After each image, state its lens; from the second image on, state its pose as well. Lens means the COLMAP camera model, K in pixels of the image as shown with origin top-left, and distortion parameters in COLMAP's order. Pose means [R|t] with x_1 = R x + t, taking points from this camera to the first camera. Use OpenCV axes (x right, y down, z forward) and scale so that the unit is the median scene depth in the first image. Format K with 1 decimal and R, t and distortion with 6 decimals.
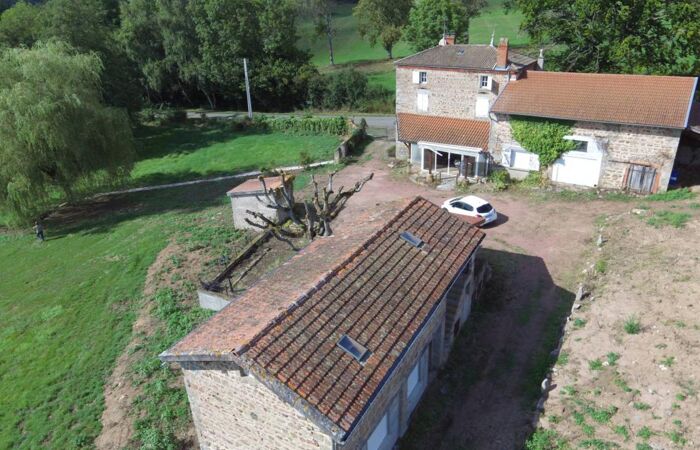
lens RADIAL K [[483.2, 0, 350.0], [0, 483.2, 225.0], [0, 0, 1]] dist [-0.000322, -0.000617]
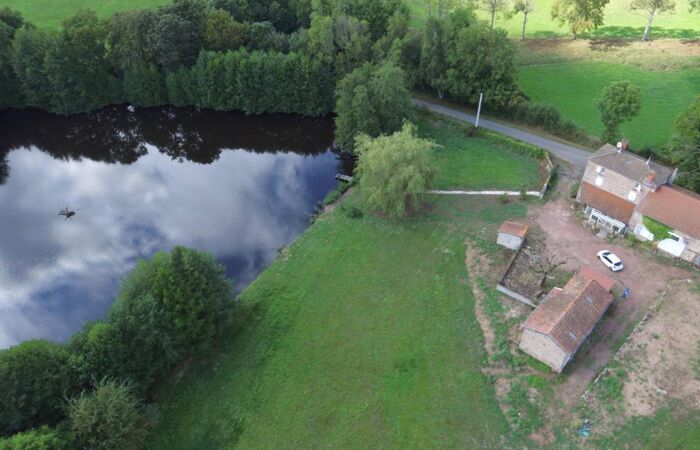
lens RADIAL K [[478.0, 0, 352.8], [0, 478.0, 219.9], [0, 0, 1]] dist [0.002360, -0.003192]
pose [[0.965923, 0.163981, -0.200259, -0.506145], [-0.101048, 0.951217, 0.291505, -0.749693], [0.238291, -0.261335, 0.935372, -1.340473]]
